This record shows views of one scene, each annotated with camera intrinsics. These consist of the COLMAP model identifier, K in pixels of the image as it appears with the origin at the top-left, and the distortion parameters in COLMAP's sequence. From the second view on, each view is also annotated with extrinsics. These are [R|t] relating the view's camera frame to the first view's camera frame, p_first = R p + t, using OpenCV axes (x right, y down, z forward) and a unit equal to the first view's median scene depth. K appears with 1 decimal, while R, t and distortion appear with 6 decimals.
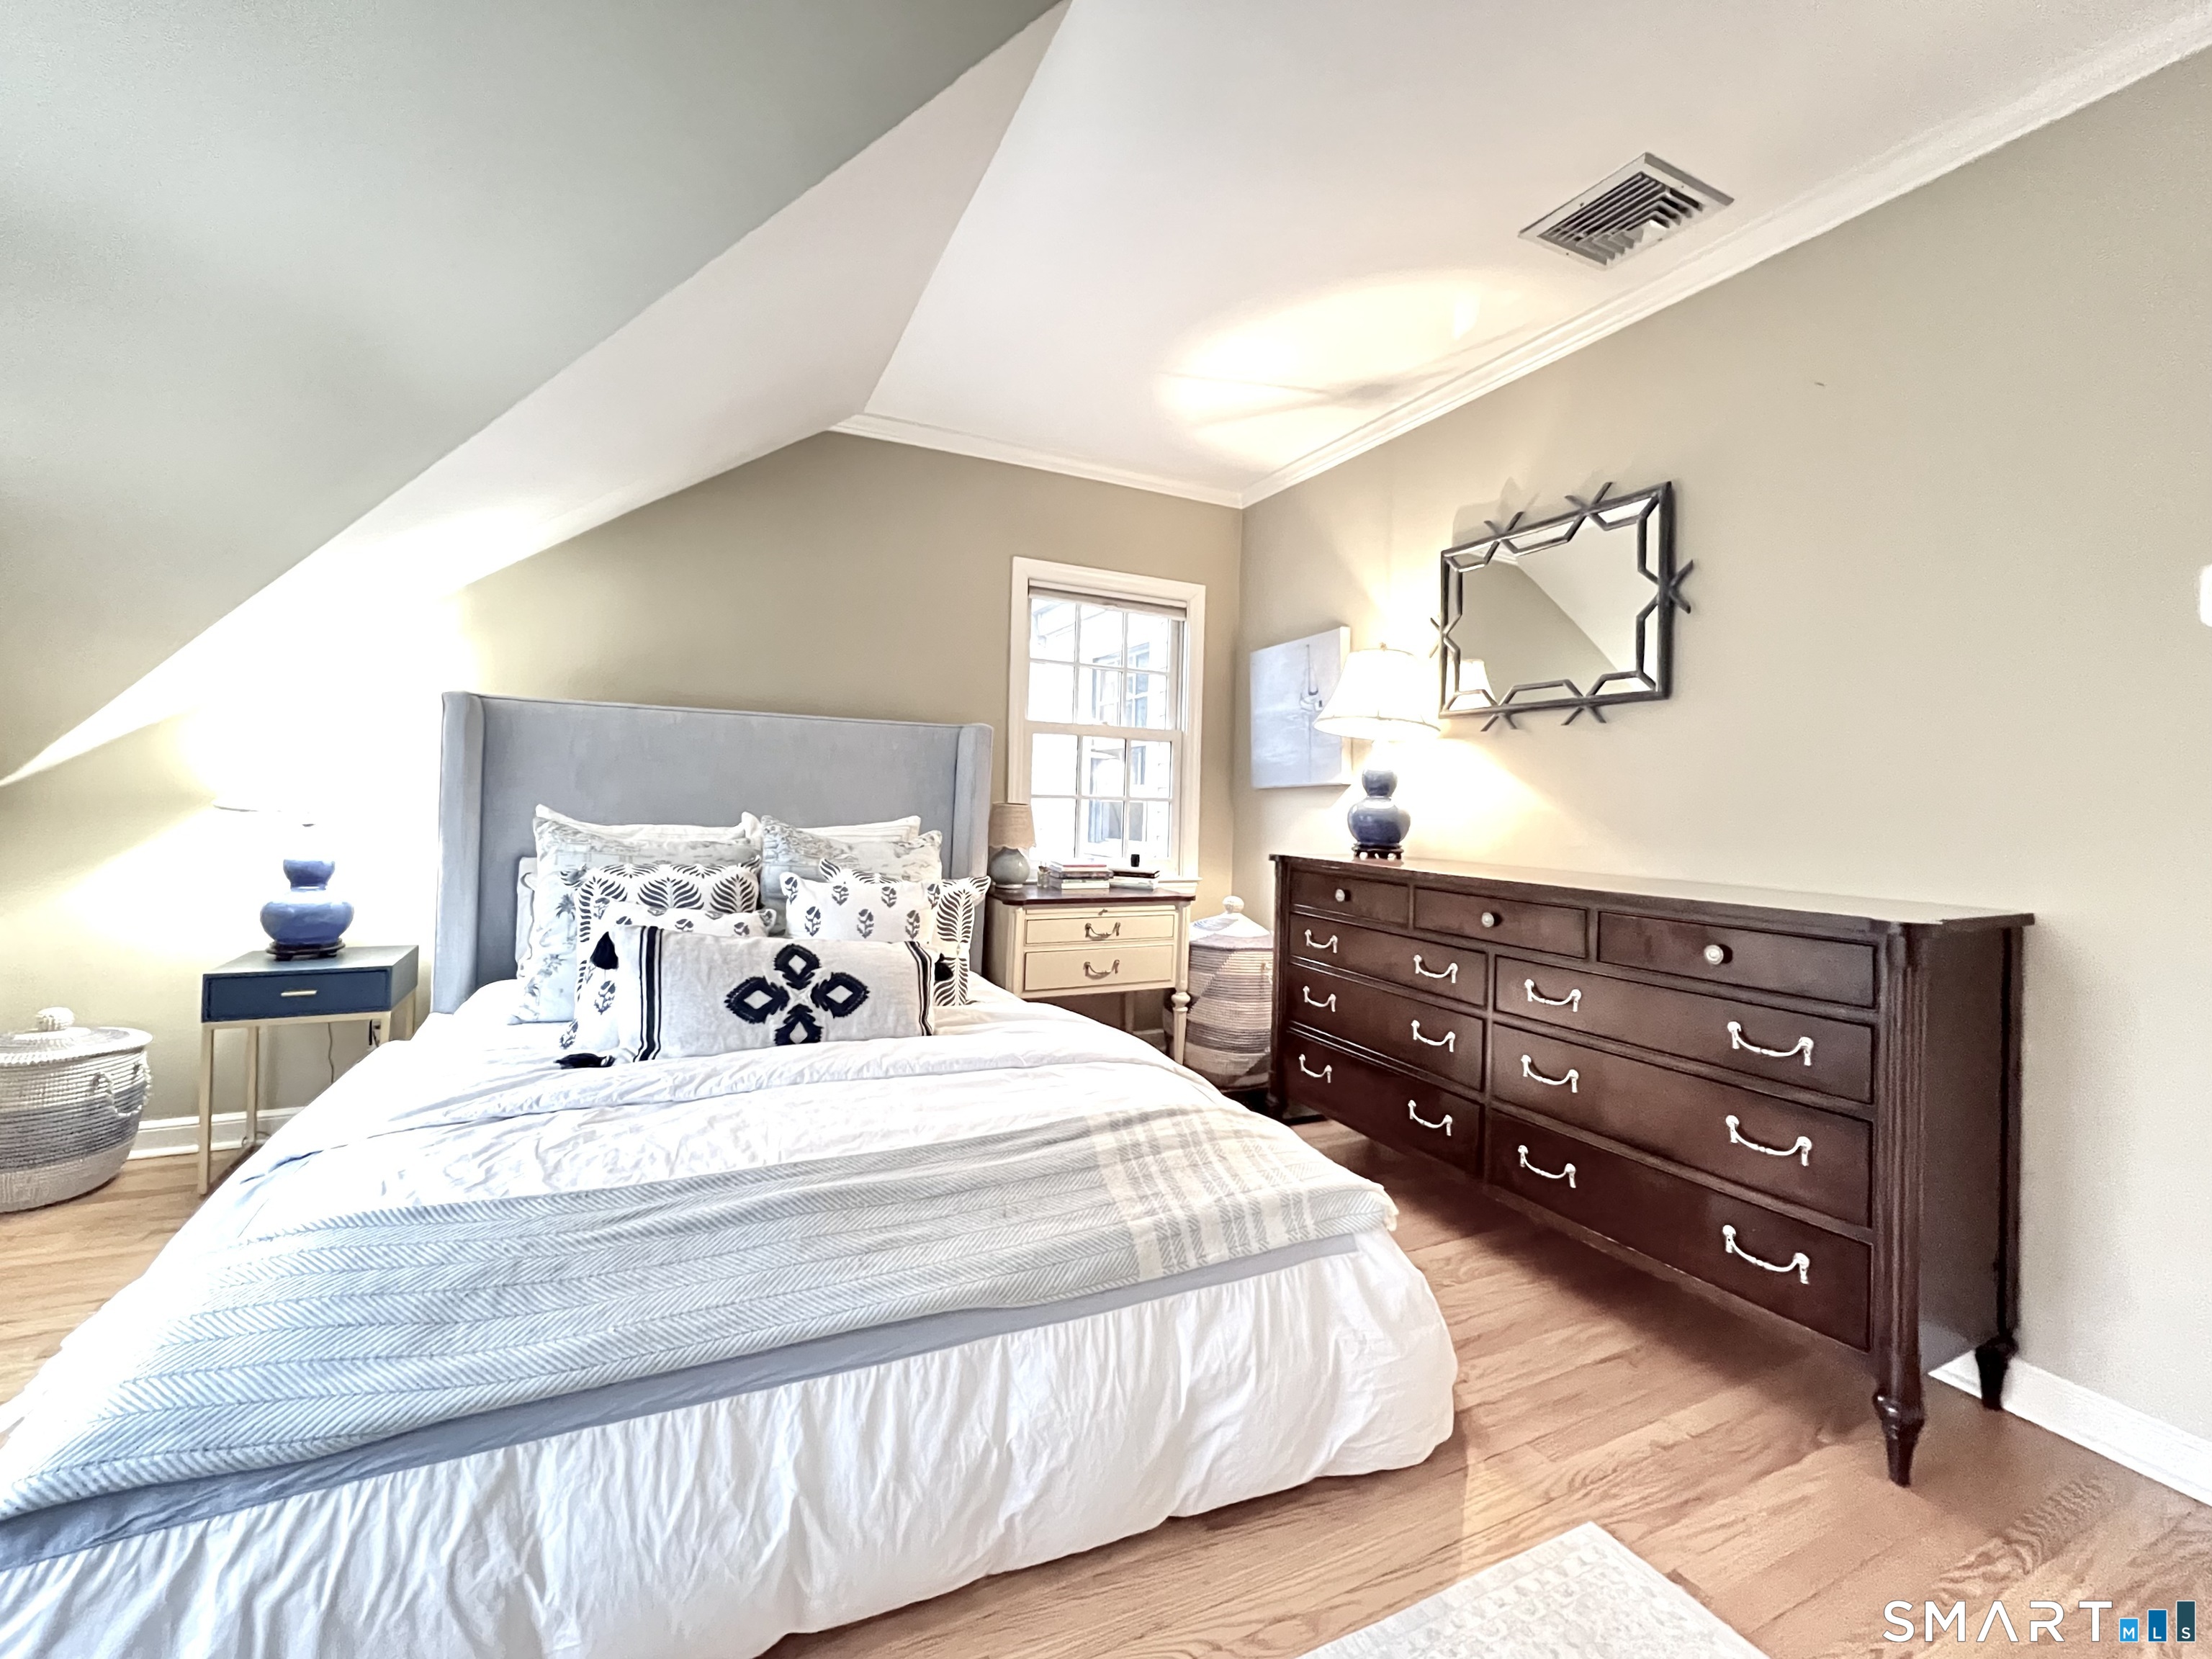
lens RADIAL K [[923.1, 0, 1098.5], [0, 923.1, 795.6], [0, 0, 1]] dist [0.000195, 0.000043]
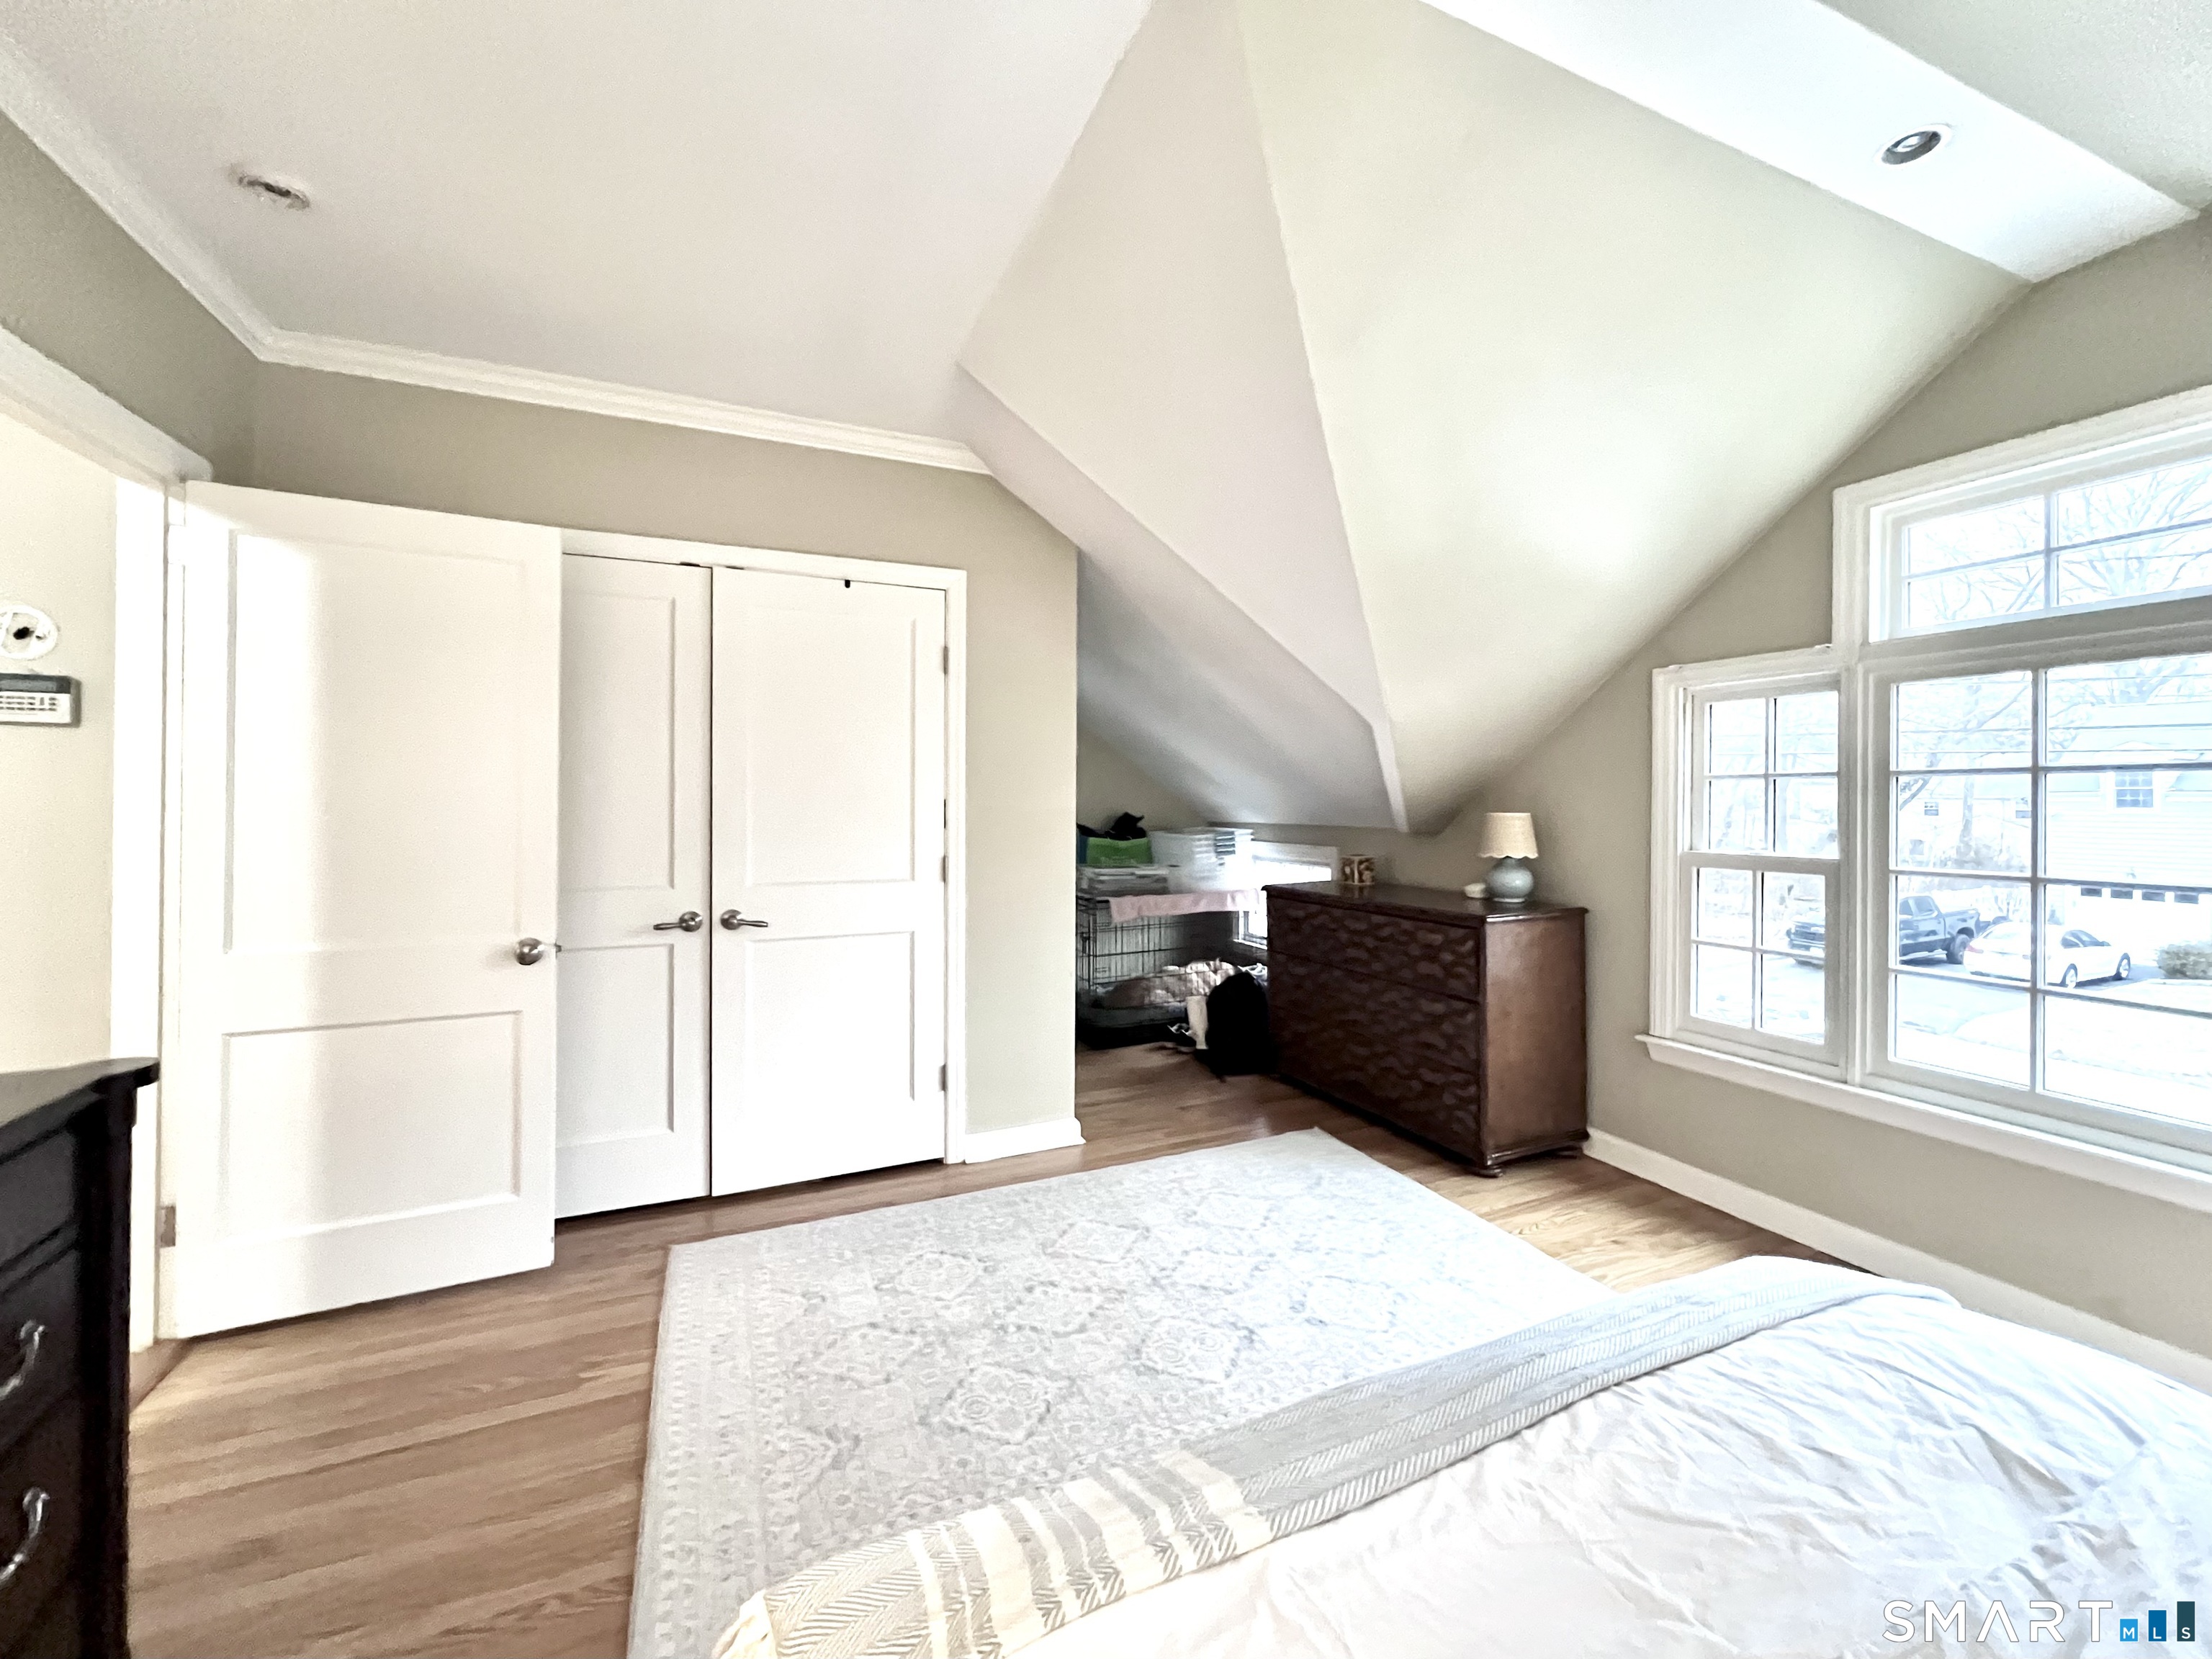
lens RADIAL K [[907.1, 0, 1099.8], [0, 907.1, 799.6], [0, 0, 1]] dist [-0.000583, -0.000086]
pose [[-0.999142, -0.026479, 0.031850, 0.057529], [-0.026719, 0.999617, -0.007153, -0.060519], [-0.031649, -0.007998, -0.999467, 1.122318]]
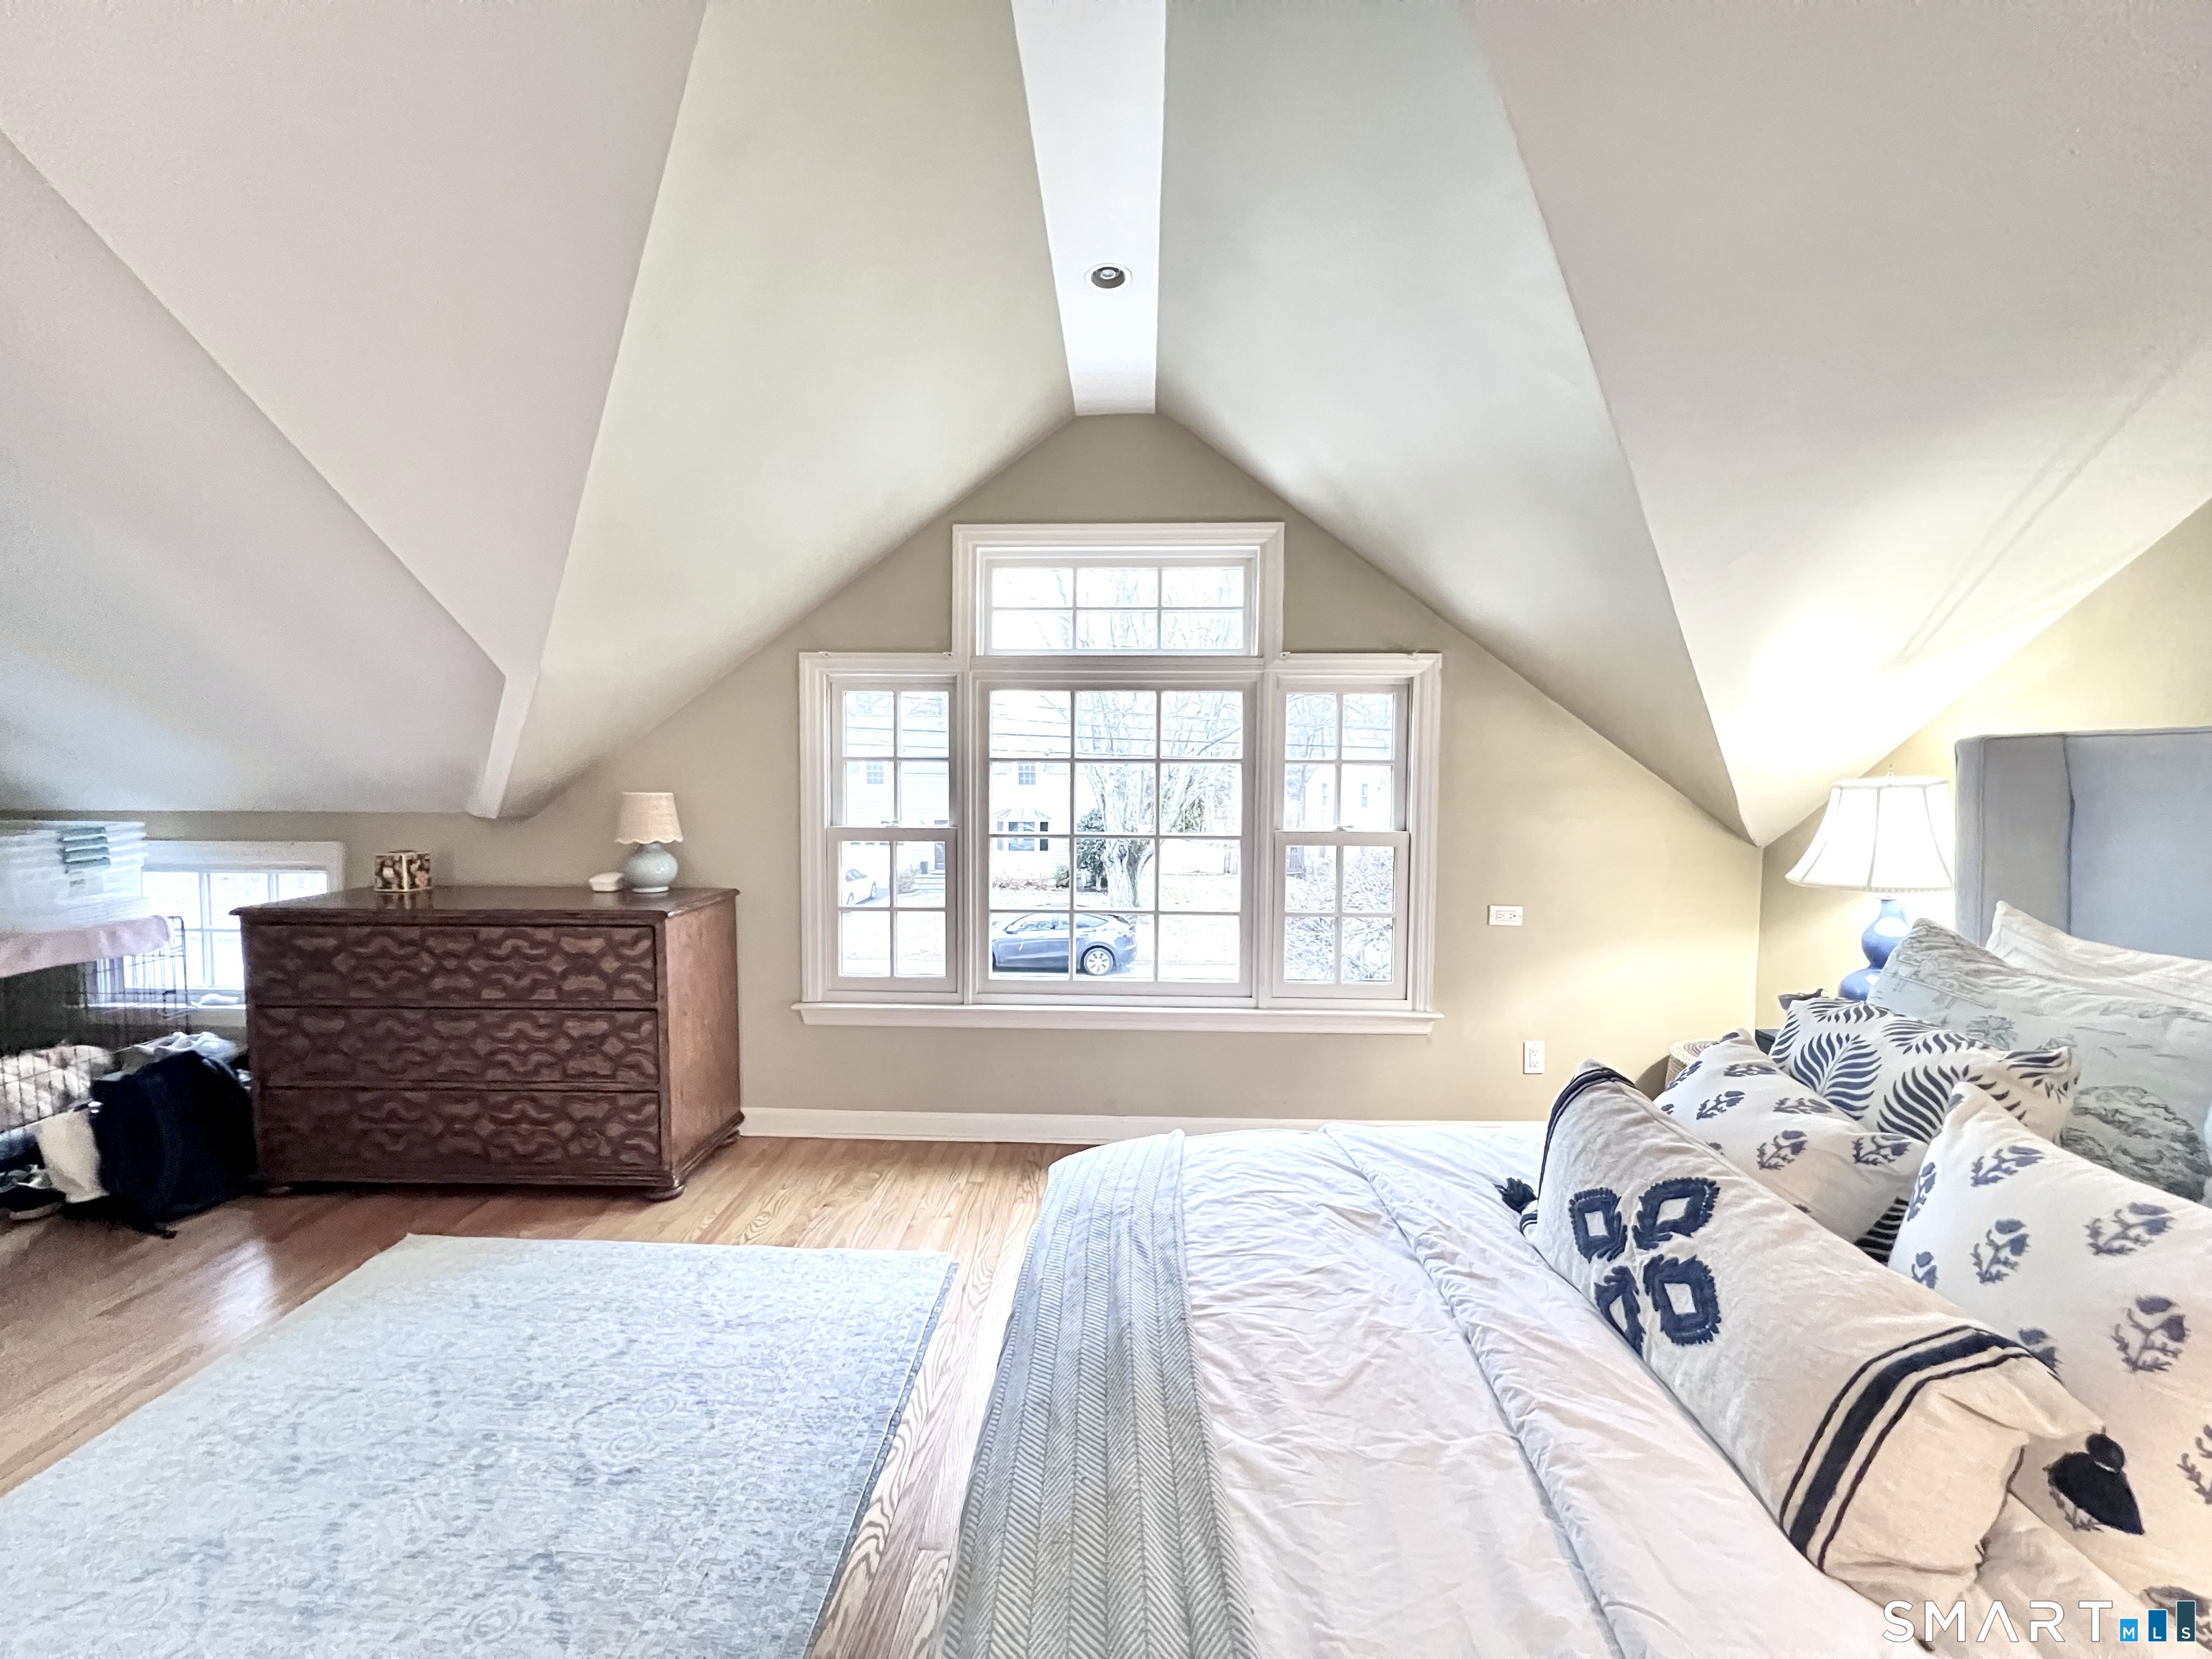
lens RADIAL K [[884.4, 0, 1102.4], [0, 884.4, 830.5], [0, 0, 1]] dist [-0.000158, 0.000043]
pose [[-0.457387, 0.020171, -0.889039, 0.277741], [-0.011948, 0.999513, 0.028824, -0.056937], [0.889187, 0.023806, -0.456924, 0.804591]]
